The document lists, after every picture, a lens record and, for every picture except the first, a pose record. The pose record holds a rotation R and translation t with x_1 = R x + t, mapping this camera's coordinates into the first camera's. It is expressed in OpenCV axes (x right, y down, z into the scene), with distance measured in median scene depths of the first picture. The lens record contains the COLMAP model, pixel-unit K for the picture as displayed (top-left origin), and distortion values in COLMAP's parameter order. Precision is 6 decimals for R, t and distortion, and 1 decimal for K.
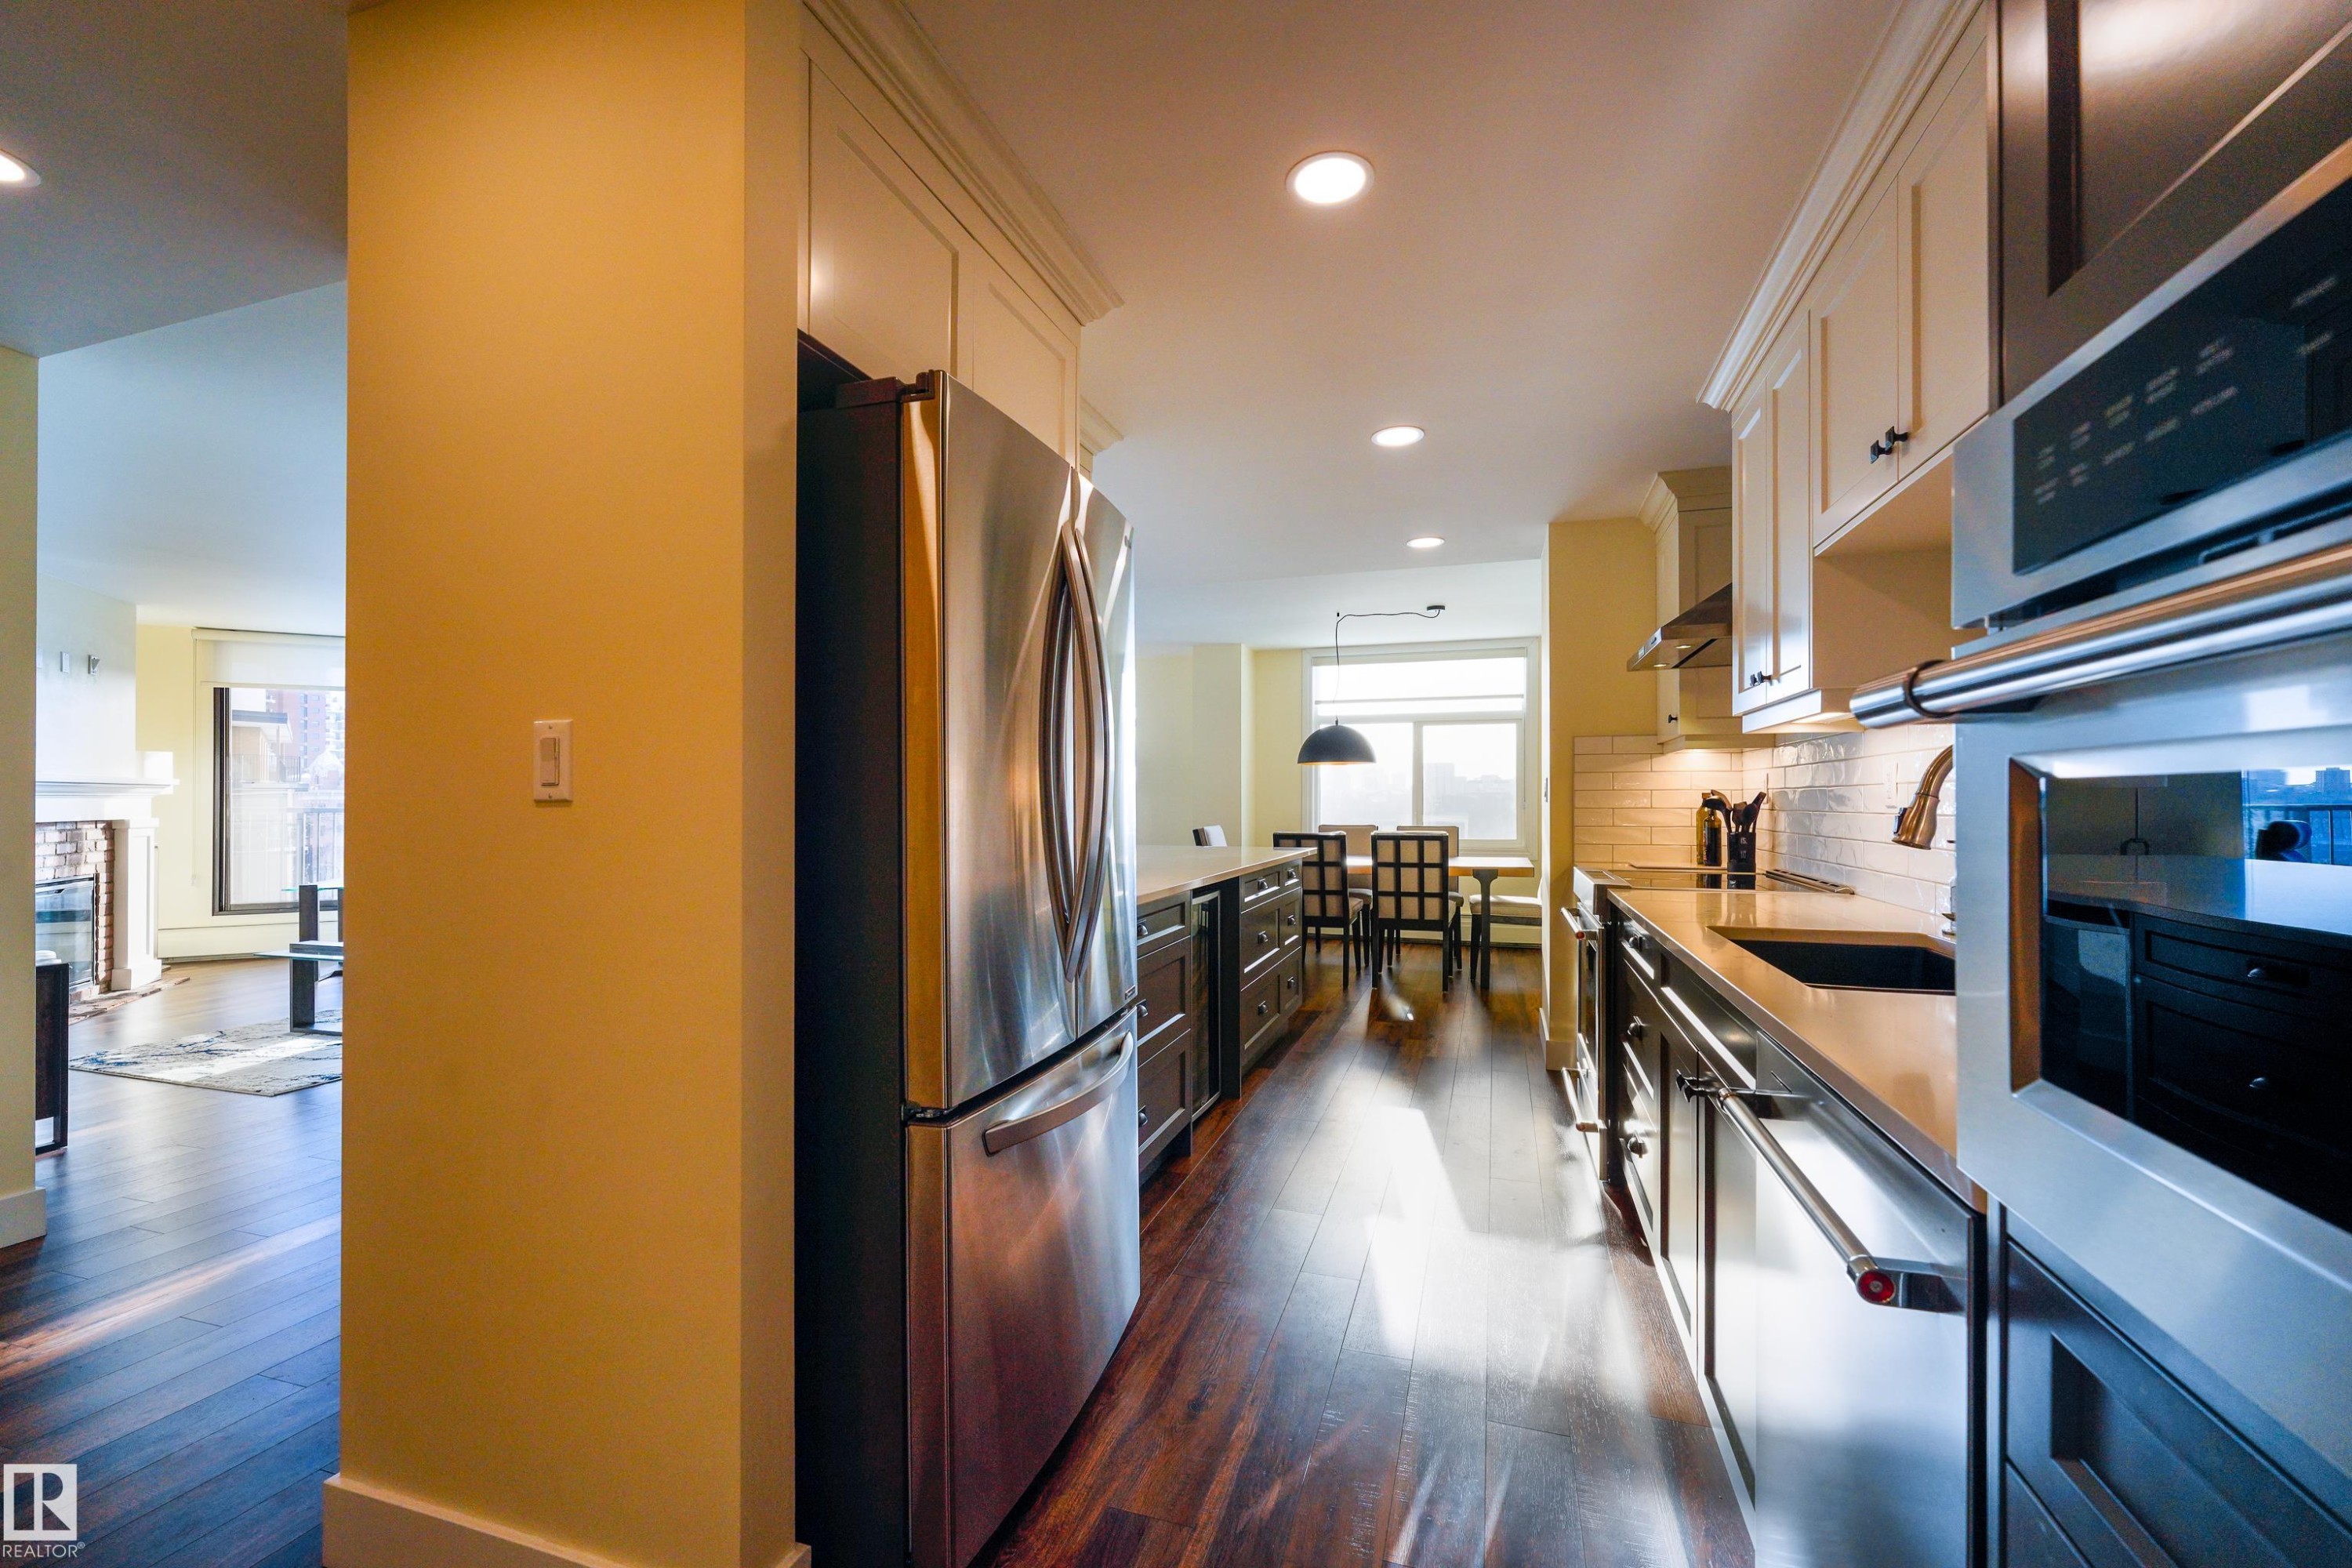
lens RADIAL K [[965.6, 0, 1181.0], [0, 965.6, 798.1], [0, 0, 1]] dist [0.003714, 0.000461]
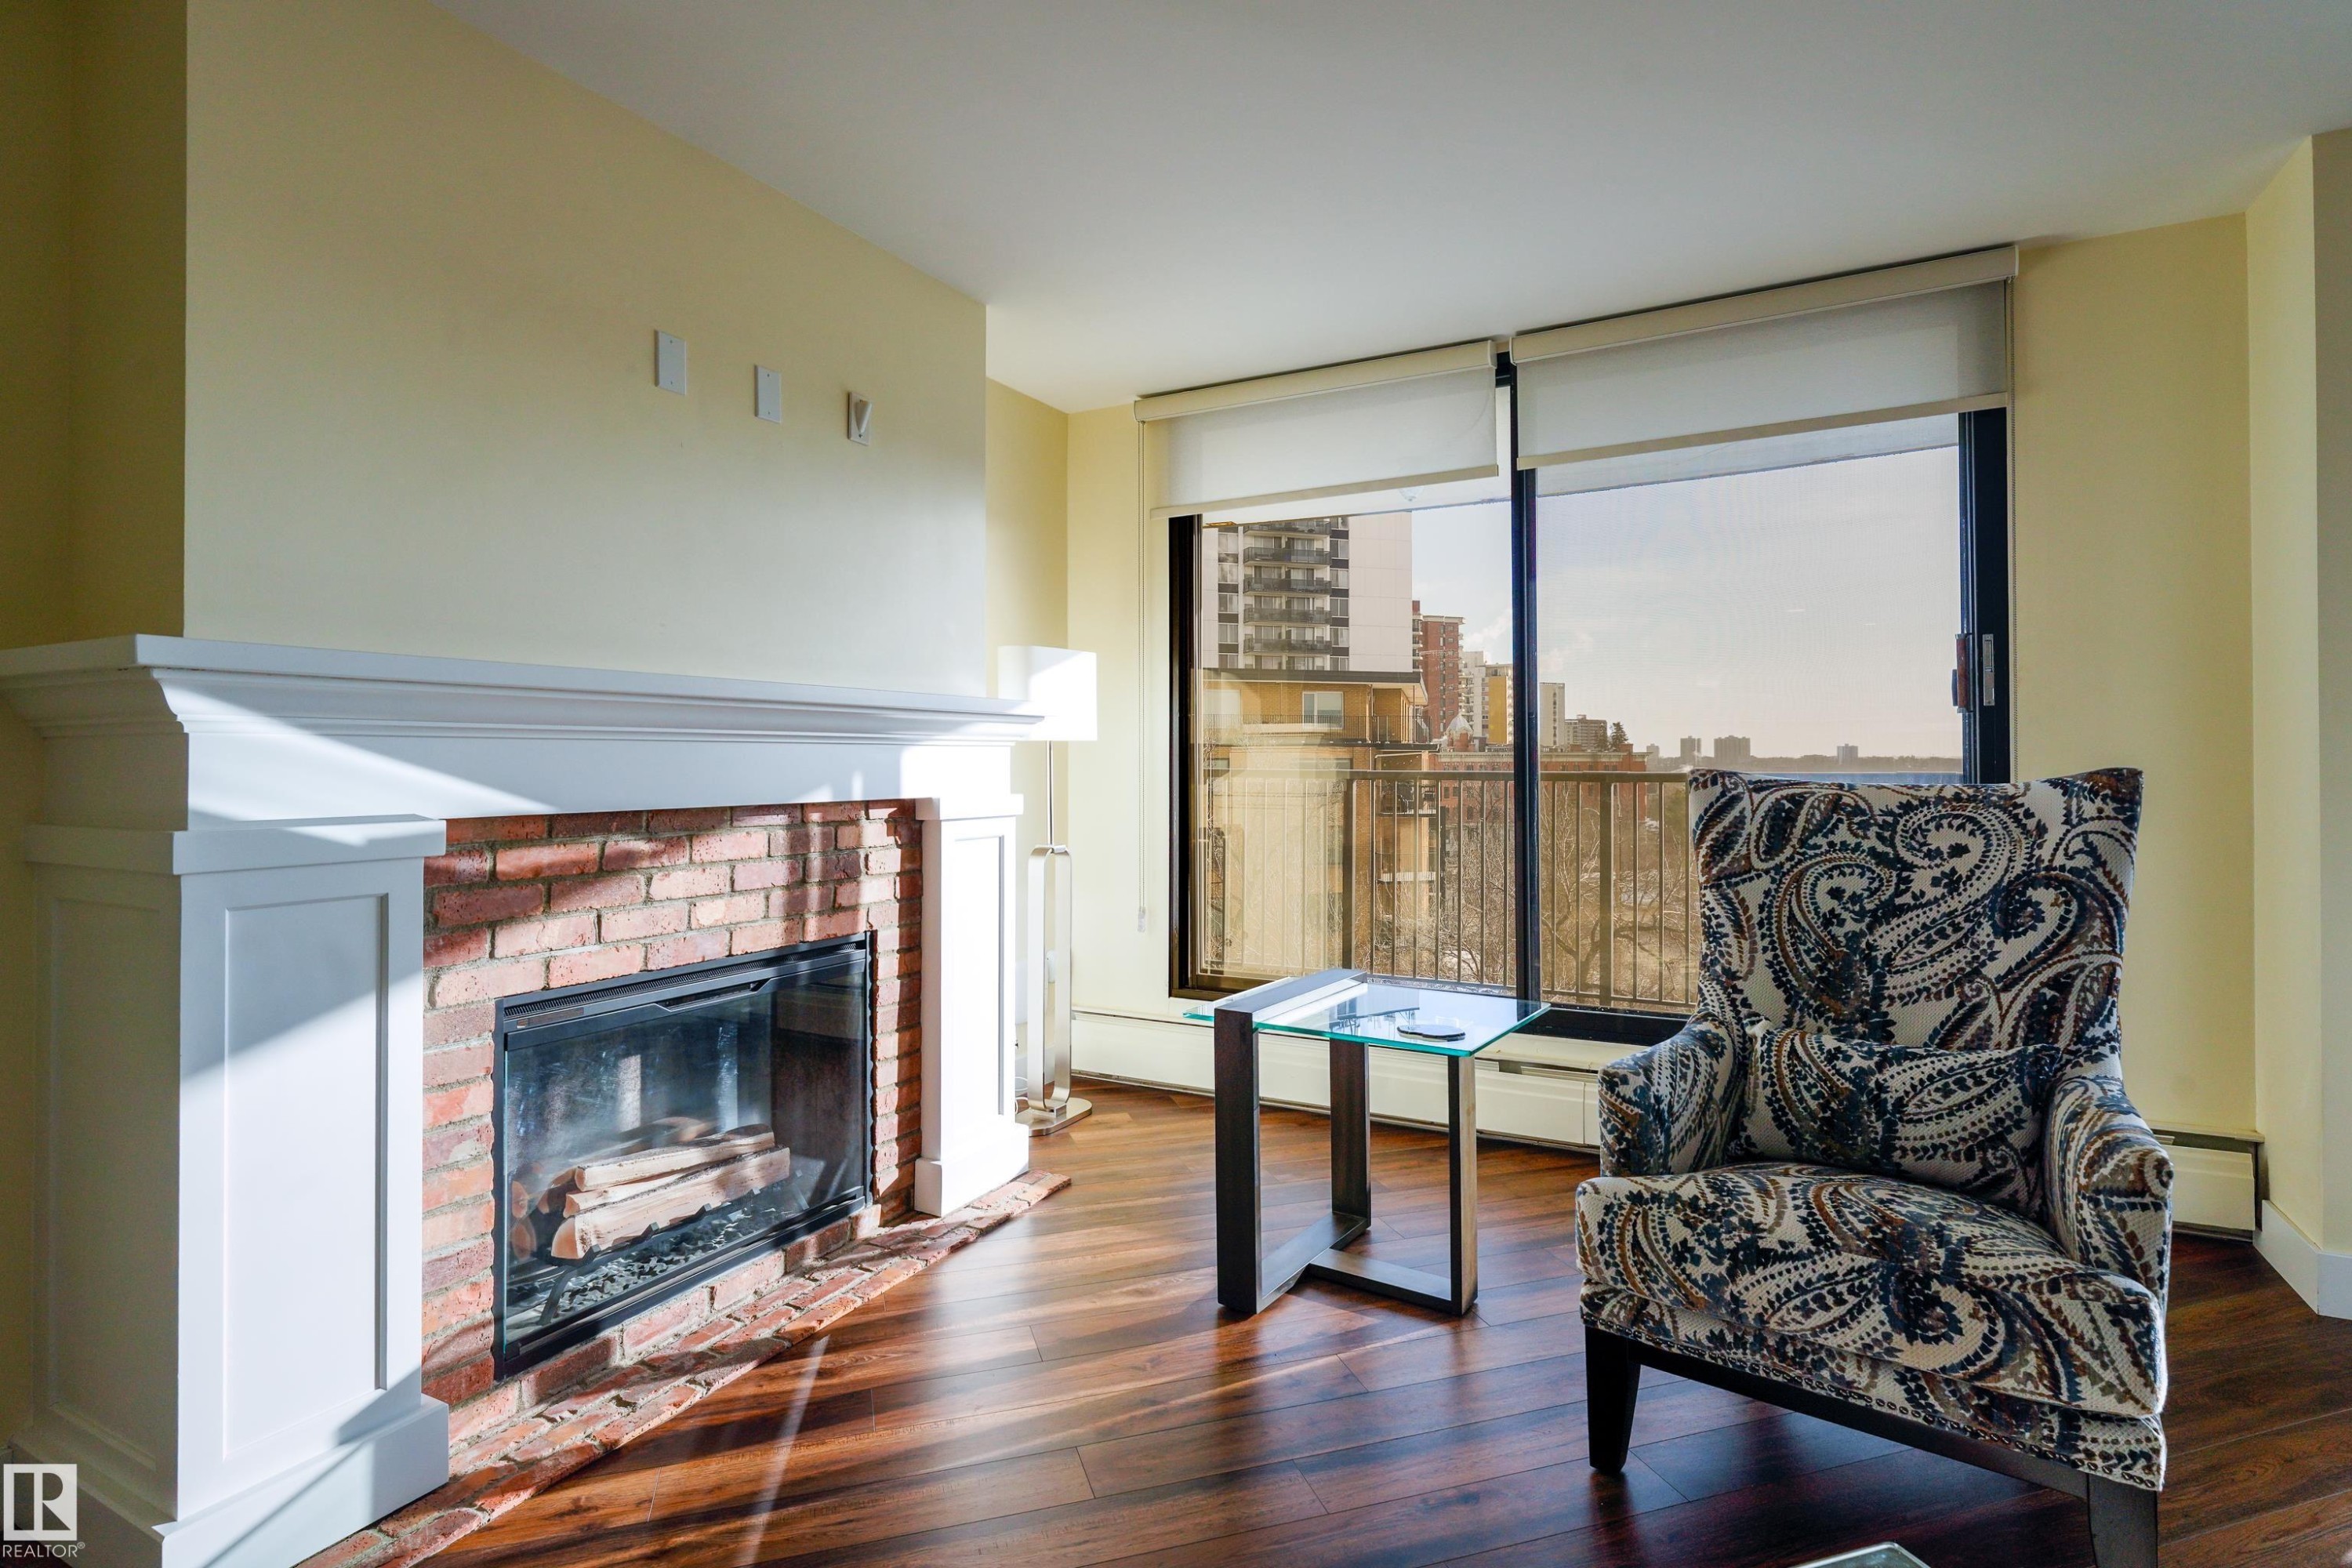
lens RADIAL K [[1145.4, 0, 1171.8], [0, 1145.4, 777.6], [0, 0, 1]] dist [0.003289, -0.000068]
pose [[0.566310, 0.011147, -0.824117, -0.632648], [0.003557, 0.999866, 0.015968, 0.005616], [0.824184, -0.011974, 0.566195, 0.809654]]
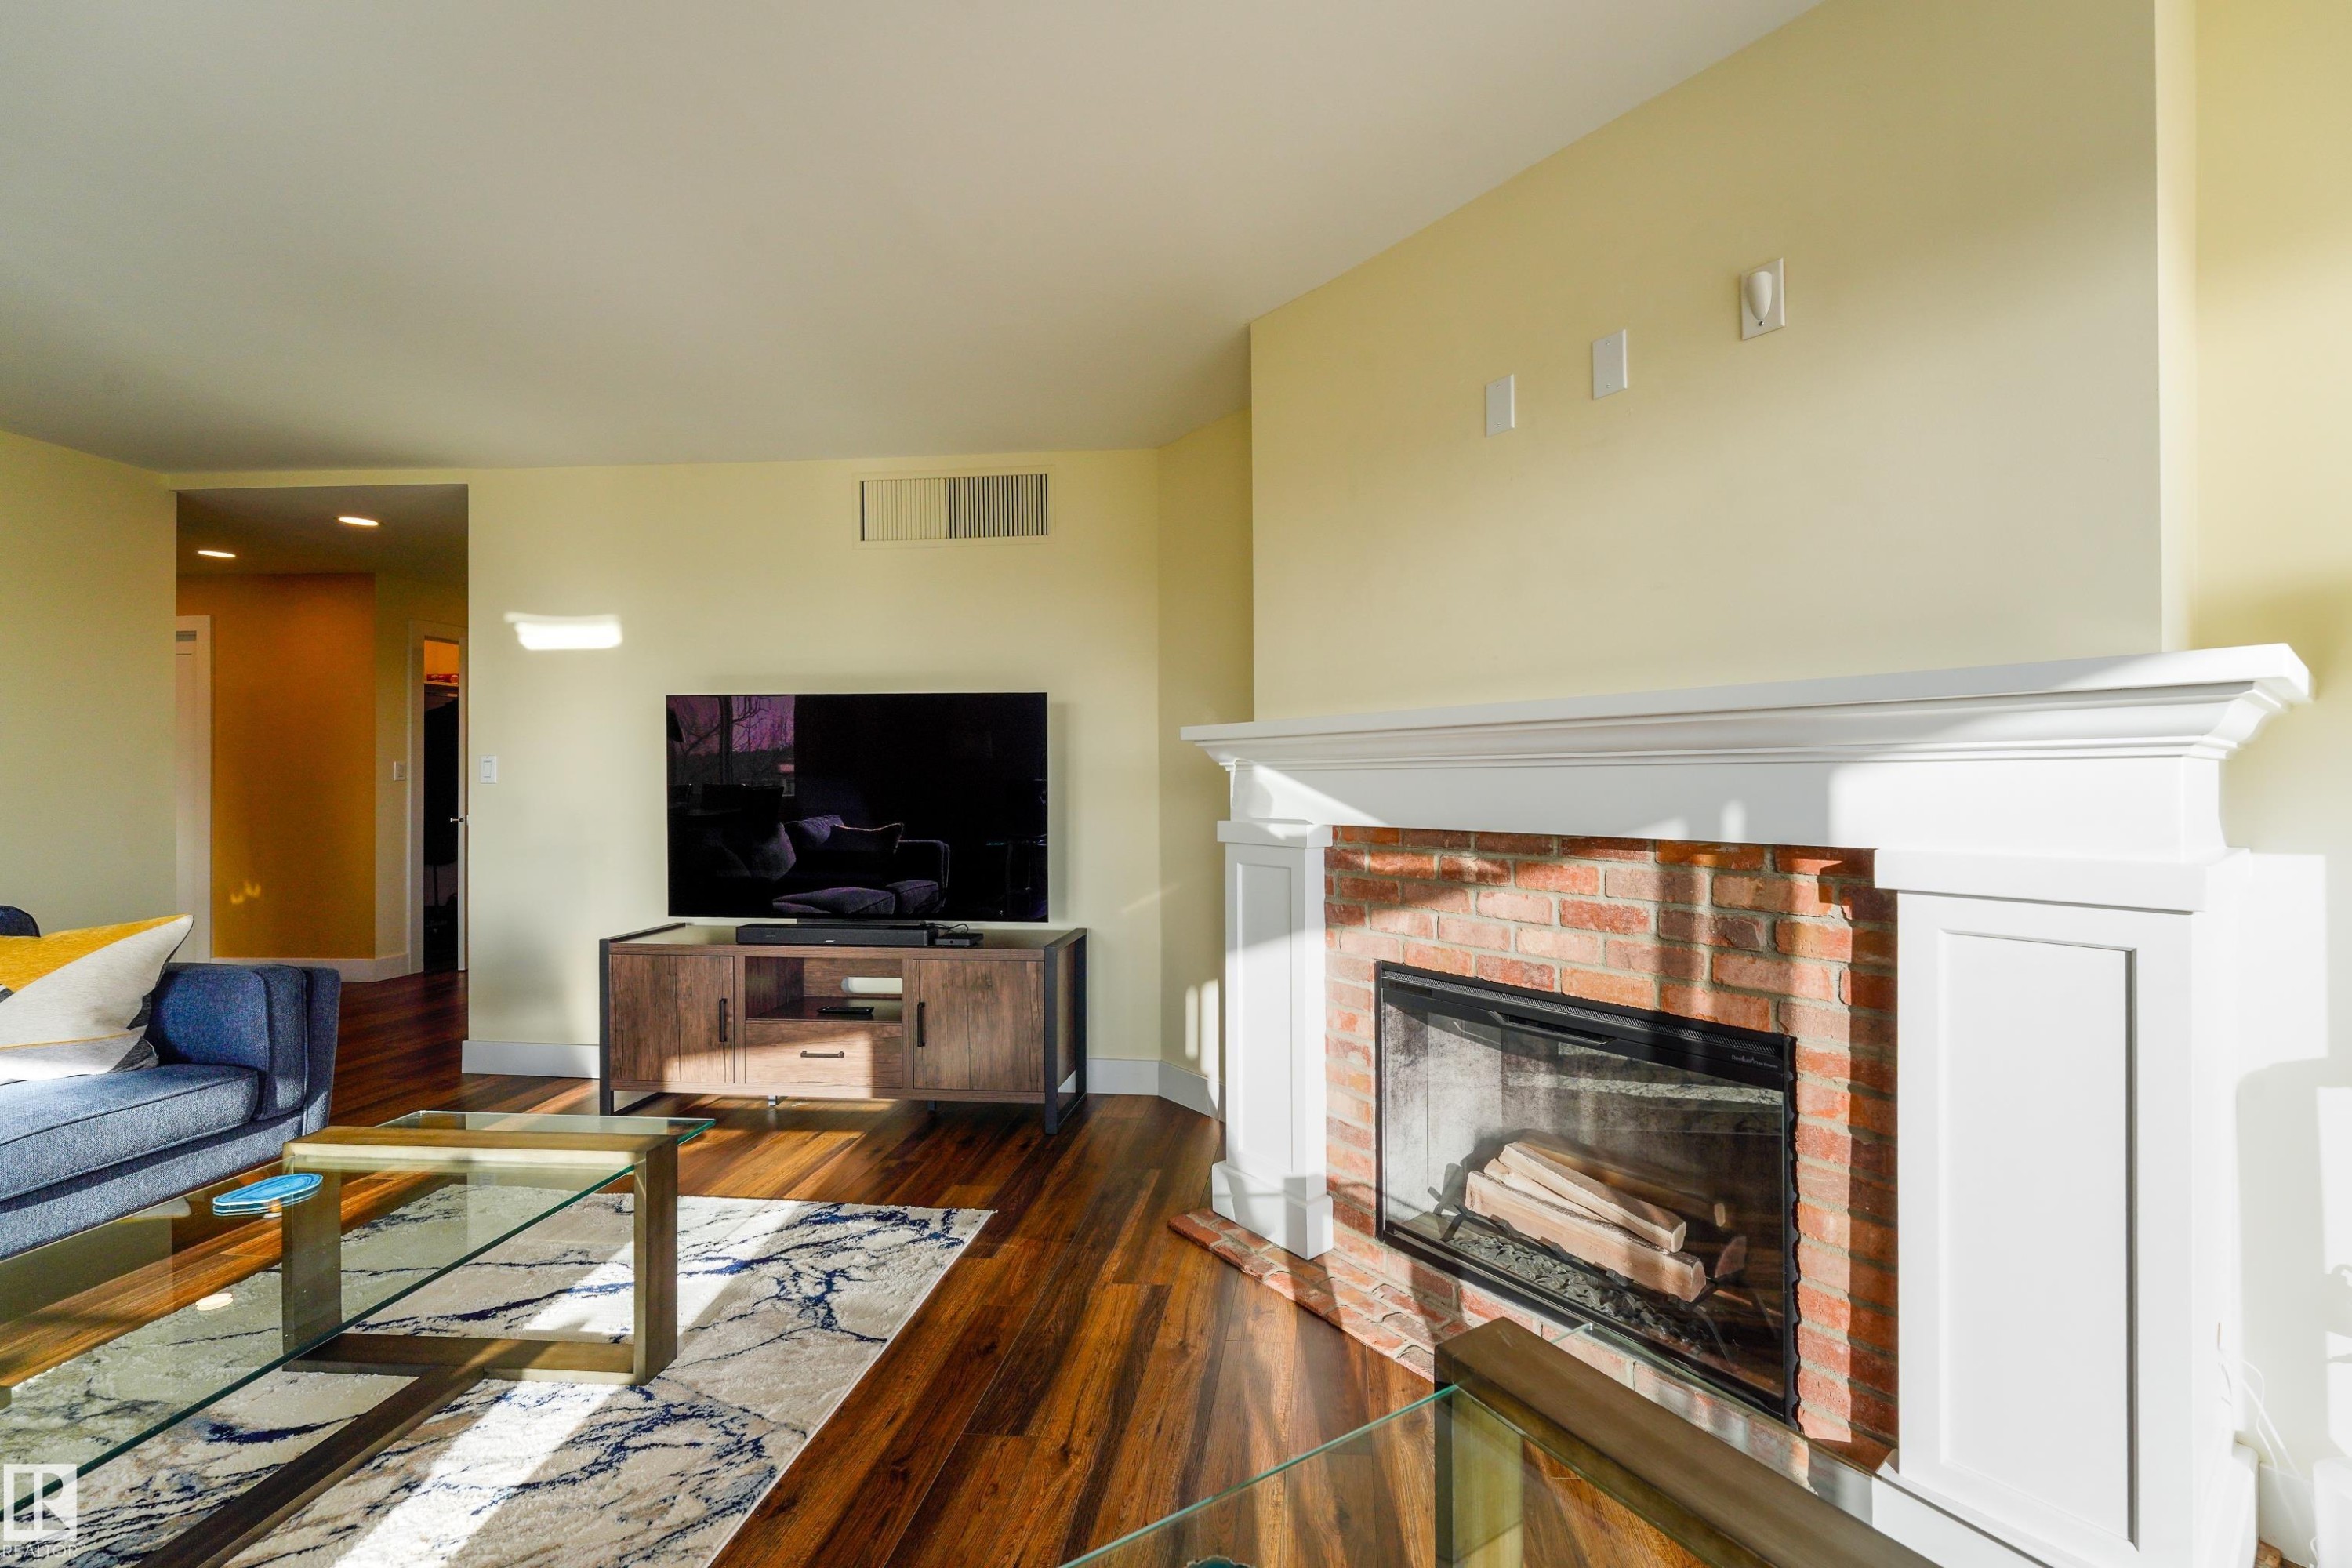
lens RADIAL K [[1077.4, 0, 1188.1], [0, 1077.4, 779.3], [0, 0, 1]] dist [0.001621, 0.000107]
pose [[-0.986102, -0.002911, -0.166113, -0.874367], [-0.001142, 0.999942, -0.010746, 0.007008], [0.166134, -0.010407, -0.986048, 1.248690]]
